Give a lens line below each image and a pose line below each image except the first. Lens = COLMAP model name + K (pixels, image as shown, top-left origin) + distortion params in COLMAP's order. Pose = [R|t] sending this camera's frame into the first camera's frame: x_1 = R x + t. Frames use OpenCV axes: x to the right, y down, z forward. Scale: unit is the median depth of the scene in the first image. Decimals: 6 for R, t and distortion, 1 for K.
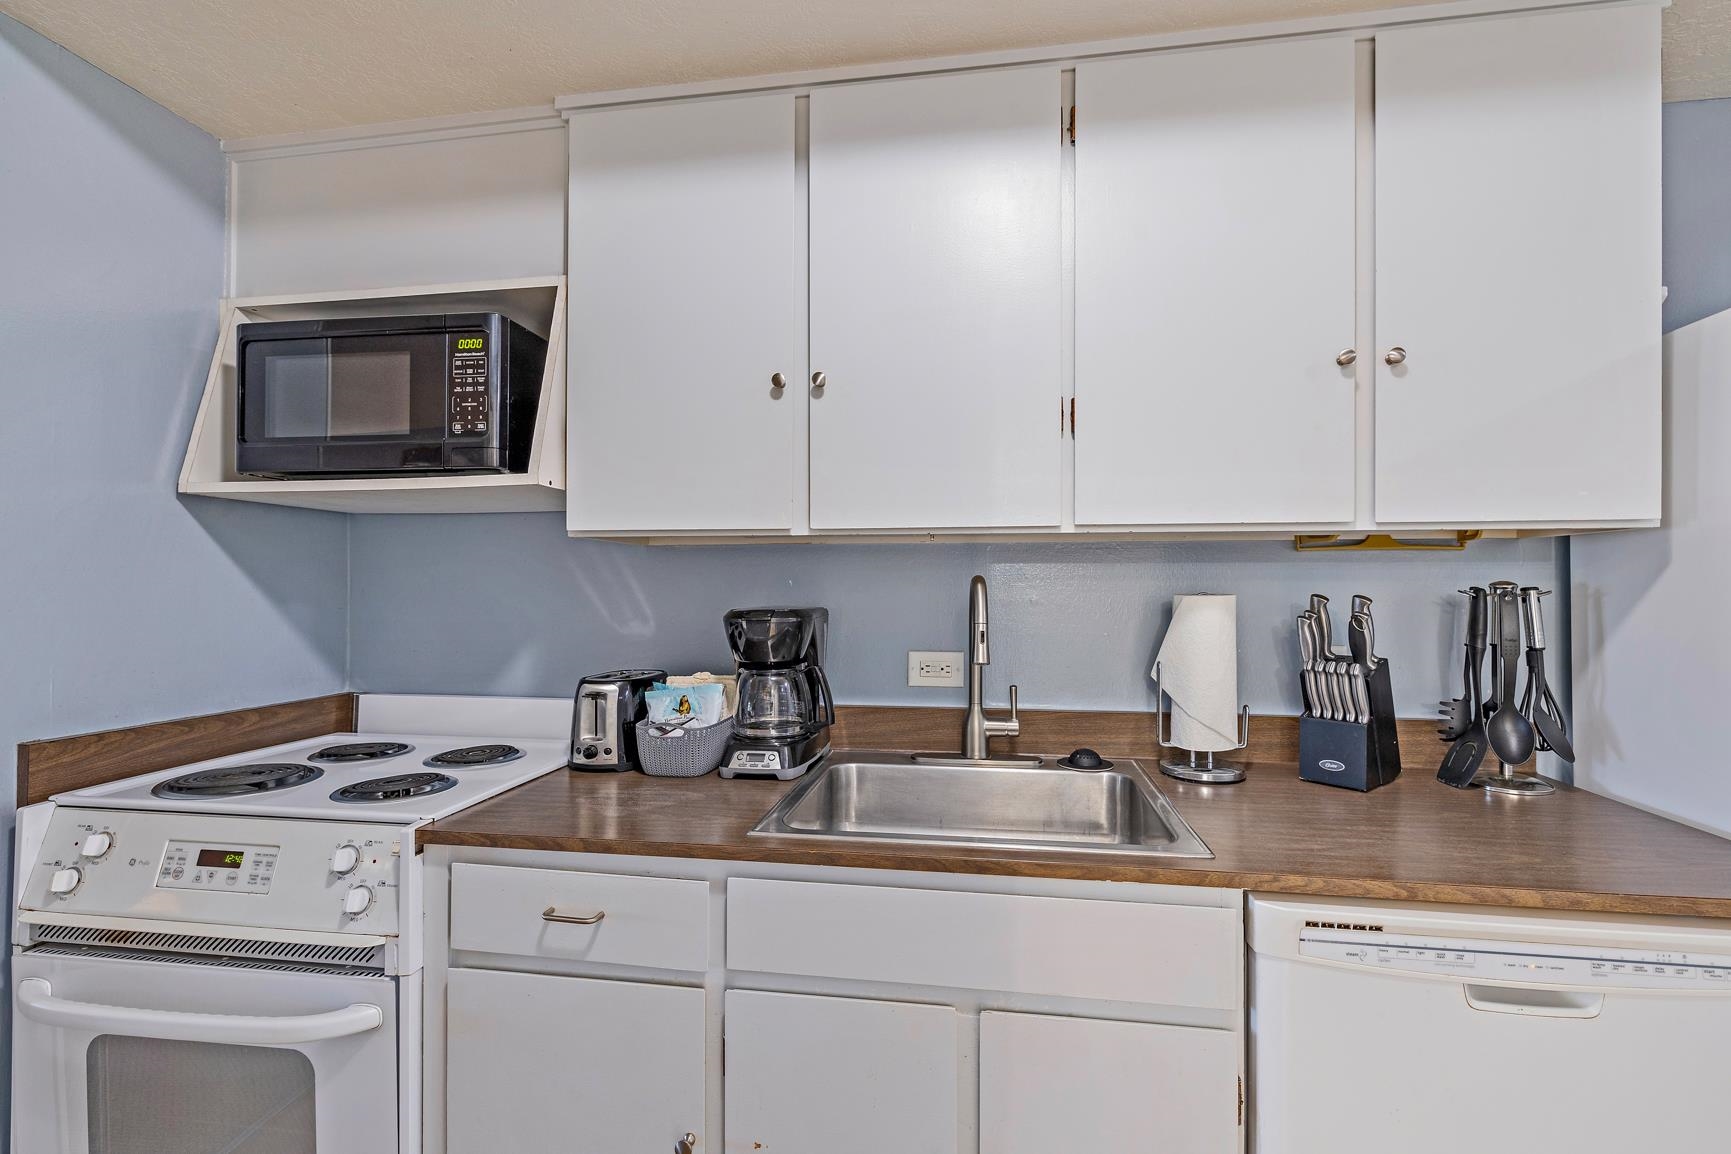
lens RADIAL K [[806.8, 0, 865.5], [0, 806.8, 577.0], [0, 0, 1]] dist [0.000247, 0.000133]
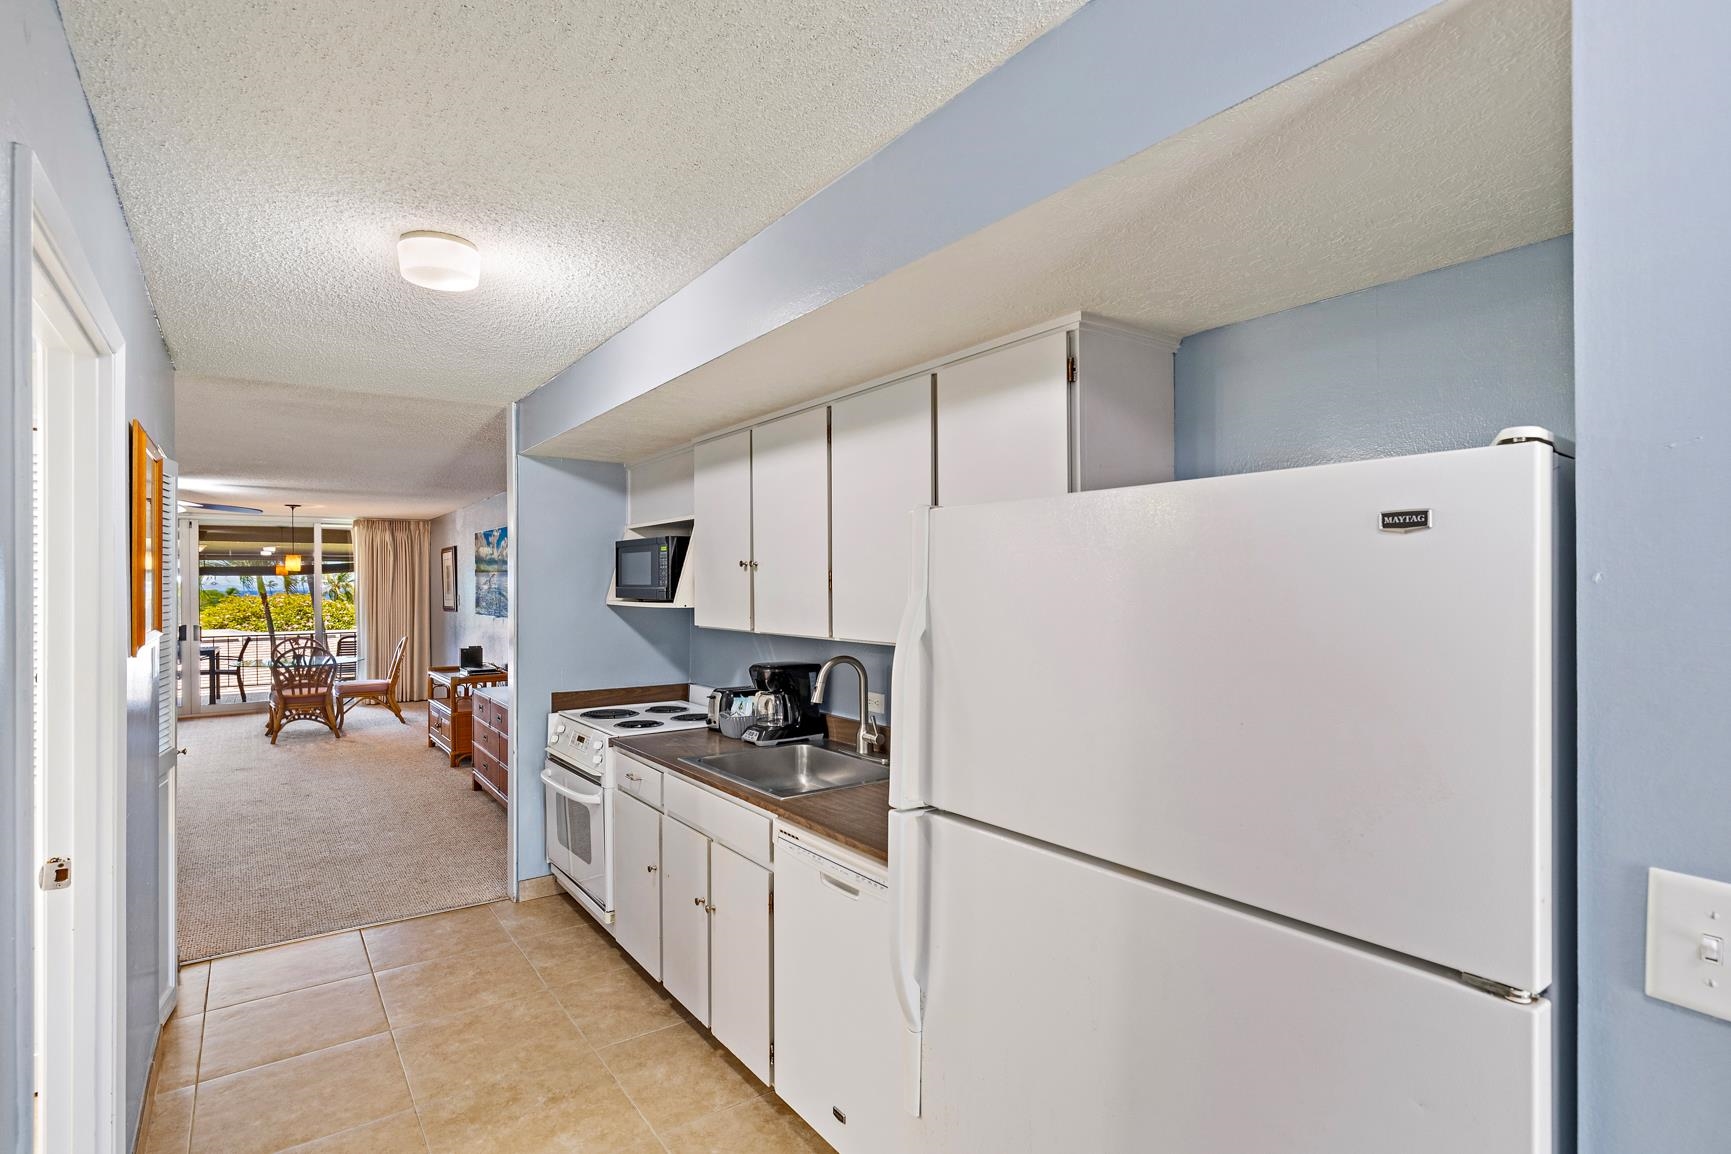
lens RADIAL K [[741.4, 0, 870.3], [0, 741.4, 586.6], [0, 0, 1]] dist [0.001155, 0.000217]
pose [[0.758722, 0.009664, -0.651342, 1.452884], [-0.004549, 0.999944, 0.009537, -0.197431], [0.651398, -0.004273, 0.758724, -0.299756]]
